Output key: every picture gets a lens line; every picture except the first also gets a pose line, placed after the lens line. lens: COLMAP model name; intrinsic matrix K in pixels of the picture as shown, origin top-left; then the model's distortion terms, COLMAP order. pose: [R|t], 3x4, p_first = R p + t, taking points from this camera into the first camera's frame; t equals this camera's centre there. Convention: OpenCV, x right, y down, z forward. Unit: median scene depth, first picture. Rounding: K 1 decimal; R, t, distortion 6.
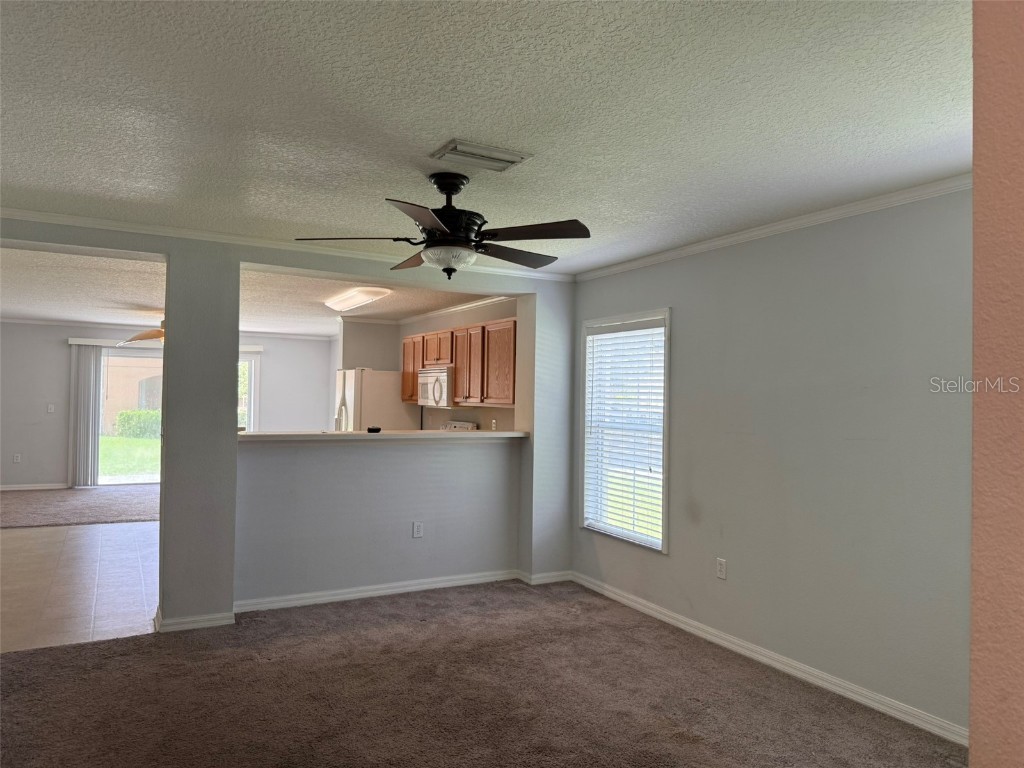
lens RADIAL K [[723.7, 0, 512.0], [0, 723.7, 384.0], [0, 0, 1]] dist [-0.002023, -0.004797]
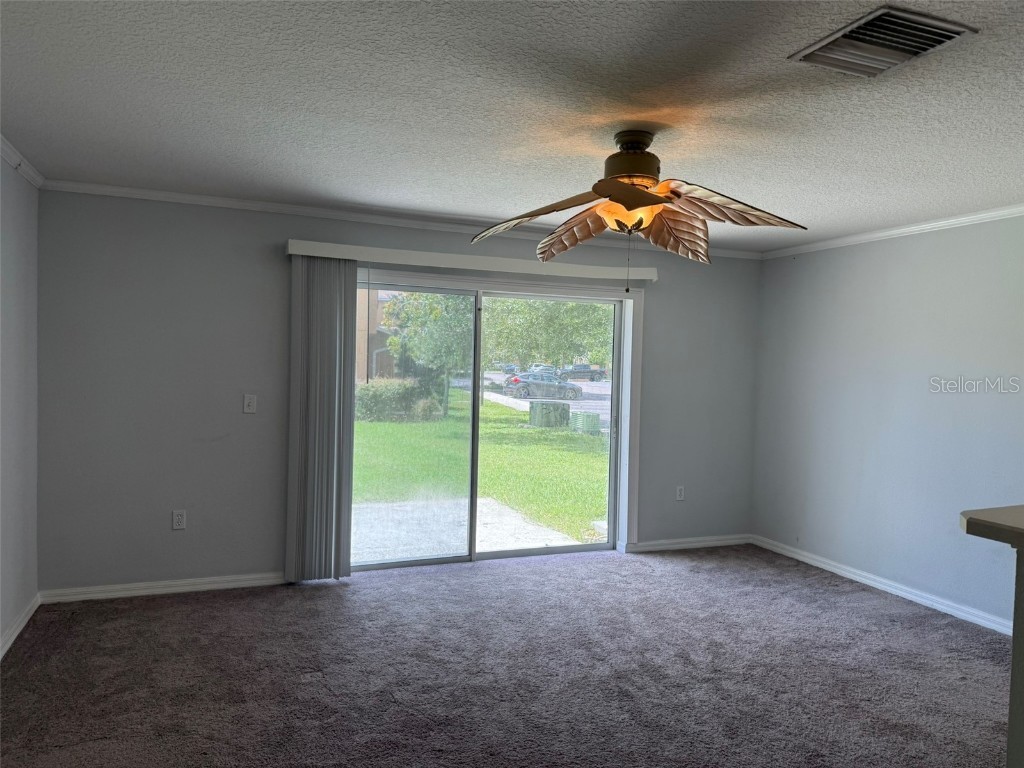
lens RADIAL K [[713.9, 0, 514.6], [0, 713.9, 384.9], [0, 0, 1]] dist [0.158635, -0.000855]
pose [[0.994757, 0.009532, -0.101817, -0.590803], [-0.004412, 0.998719, 0.050401, -0.000206], [0.102167, -0.049687, 0.993526, 0.787826]]
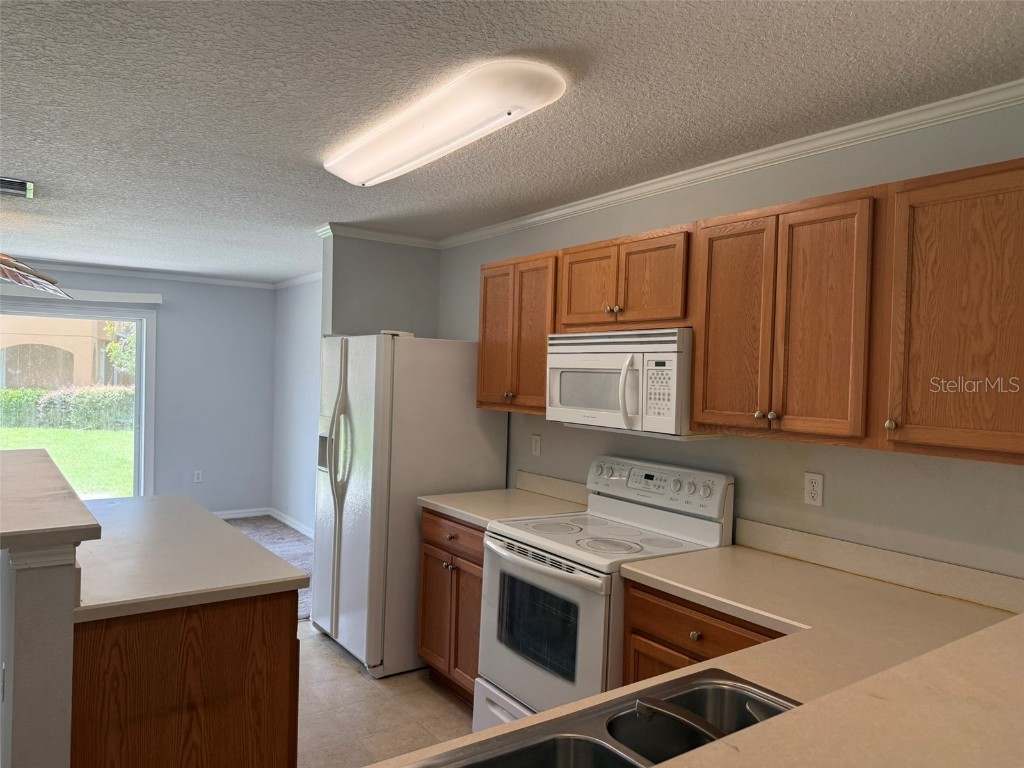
lens RADIAL K [[723.7, 0, 512.0], [0, 723.7, 384.0], [0, 0, 1]] dist [-0.002023, -0.004797]
pose [[0.993340, 0.005656, 0.115079, -0.196930], [-0.010025, 0.999249, 0.037422, -0.007727], [-0.114781, -0.038327, 0.992651, 0.583557]]
